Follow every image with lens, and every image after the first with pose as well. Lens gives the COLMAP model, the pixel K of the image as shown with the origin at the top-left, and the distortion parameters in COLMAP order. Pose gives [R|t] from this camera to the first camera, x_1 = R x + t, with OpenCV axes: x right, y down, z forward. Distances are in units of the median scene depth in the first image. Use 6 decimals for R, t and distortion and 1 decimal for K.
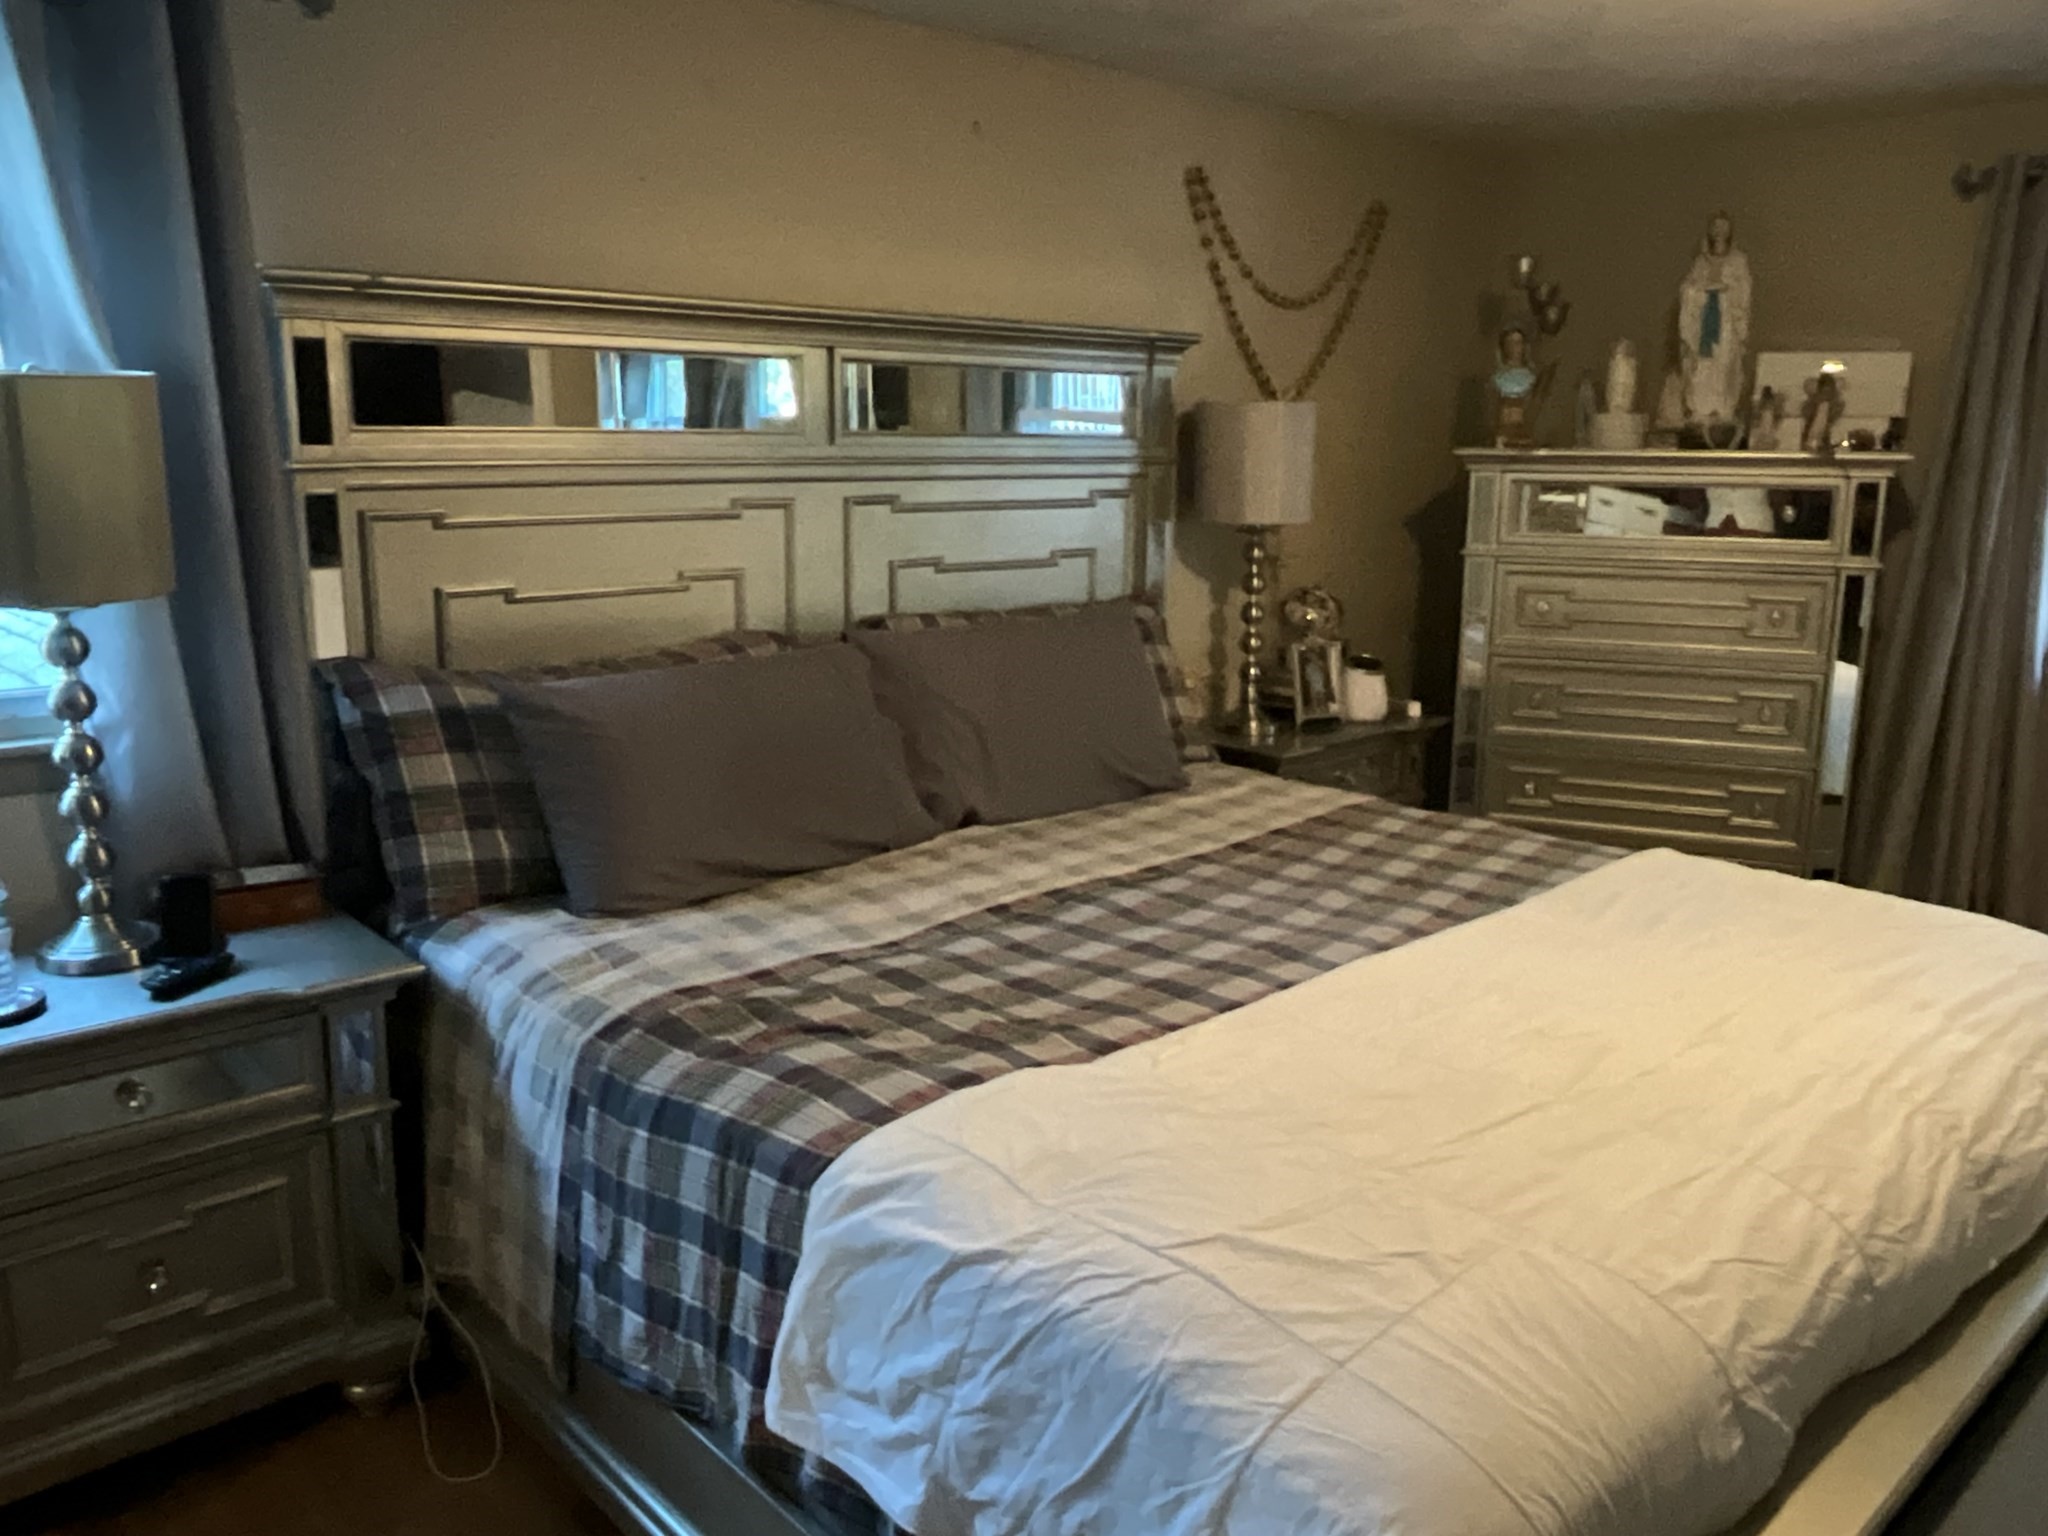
lens RADIAL K [[1580.8, 0, 1033.3], [0, 1580.8, 771.5], [0, 0, 1]] dist [0.005544, -0.017399]
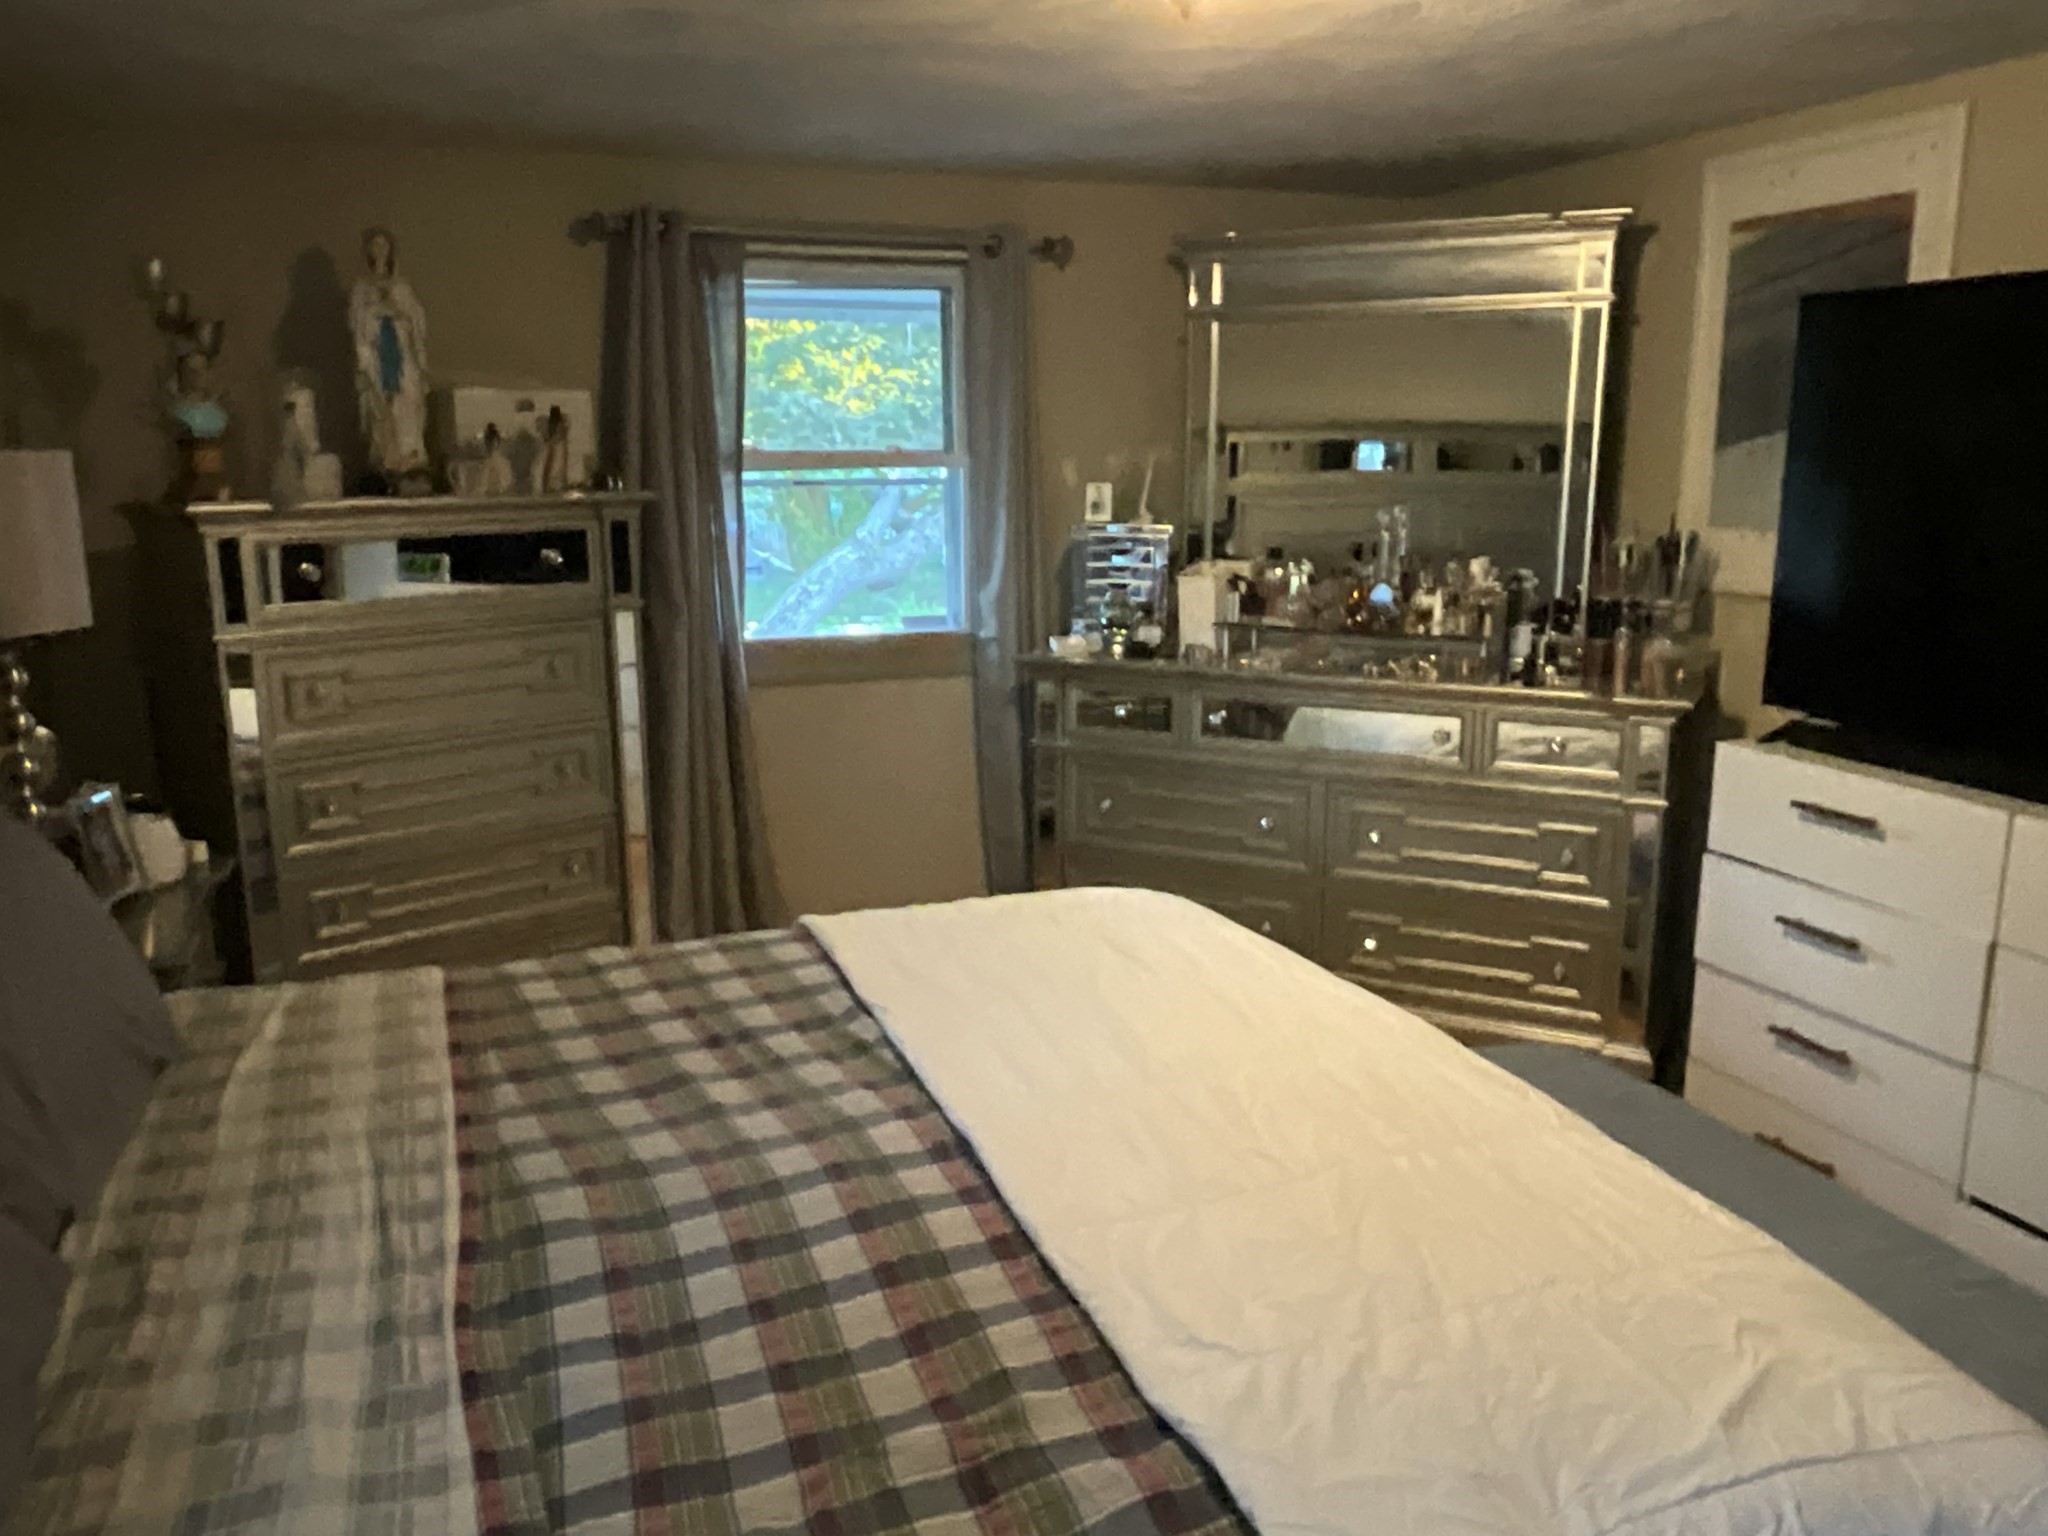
lens RADIAL K [[1580.8, 0, 1028.1], [0, 1580.8, 763.2], [0, 0, 1]] dist [0.005544, -0.017399]
pose [[0.409537, -0.189266, 0.892445, -0.275468], [0.211951, 0.971215, 0.108708, -0.085879], [-0.887331, 0.144635, 0.437864, 0.347274]]
